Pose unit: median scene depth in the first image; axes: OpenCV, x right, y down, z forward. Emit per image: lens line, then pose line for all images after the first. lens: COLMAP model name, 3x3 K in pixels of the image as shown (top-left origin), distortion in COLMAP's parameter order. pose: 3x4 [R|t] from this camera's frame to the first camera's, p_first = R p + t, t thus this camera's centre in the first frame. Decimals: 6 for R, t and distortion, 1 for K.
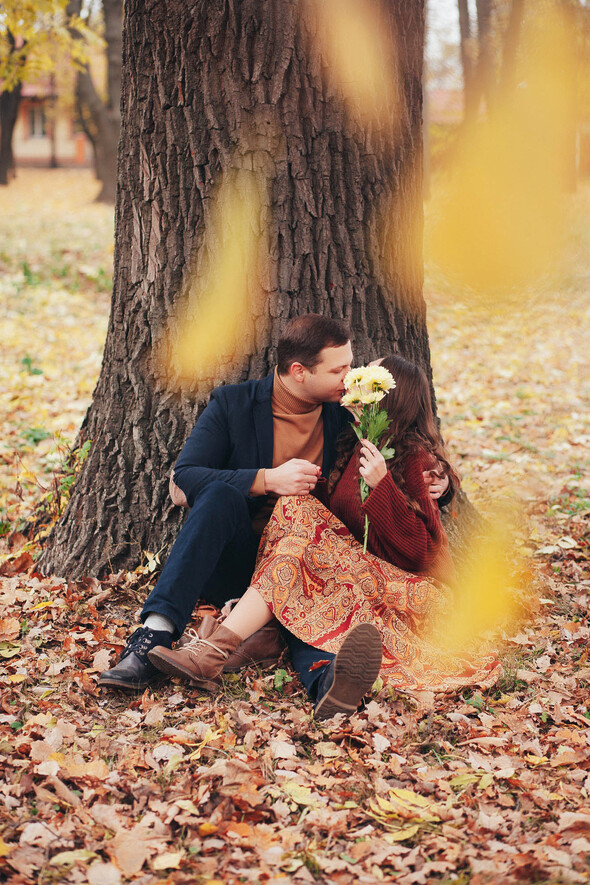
lens RADIAL K [[2128.8, 0, 295.0], [0, 2128.8, 442.5], [0, 0, 1]] dist [-0.053661, -1.468066]
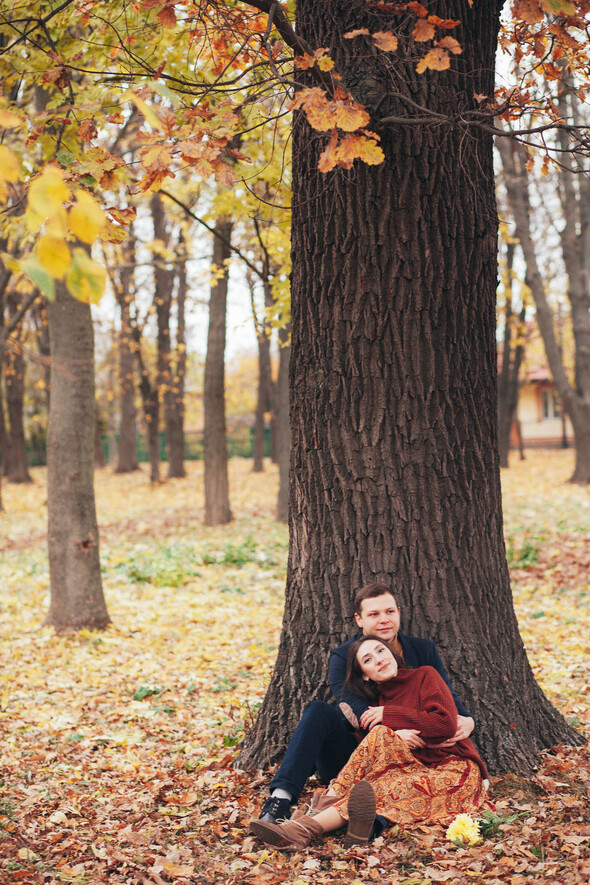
lens RADIAL K [[2128.8, 0, 295.0], [0, 2128.8, 442.5], [0, 0, 1]] dist [-0.053661, -1.468066]
pose [[0.966165, -0.039529, -0.254879, 0.311055], [0.006378, 0.991546, -0.129602, 0.029629], [0.257847, 0.123592, 0.958248, -0.431263]]
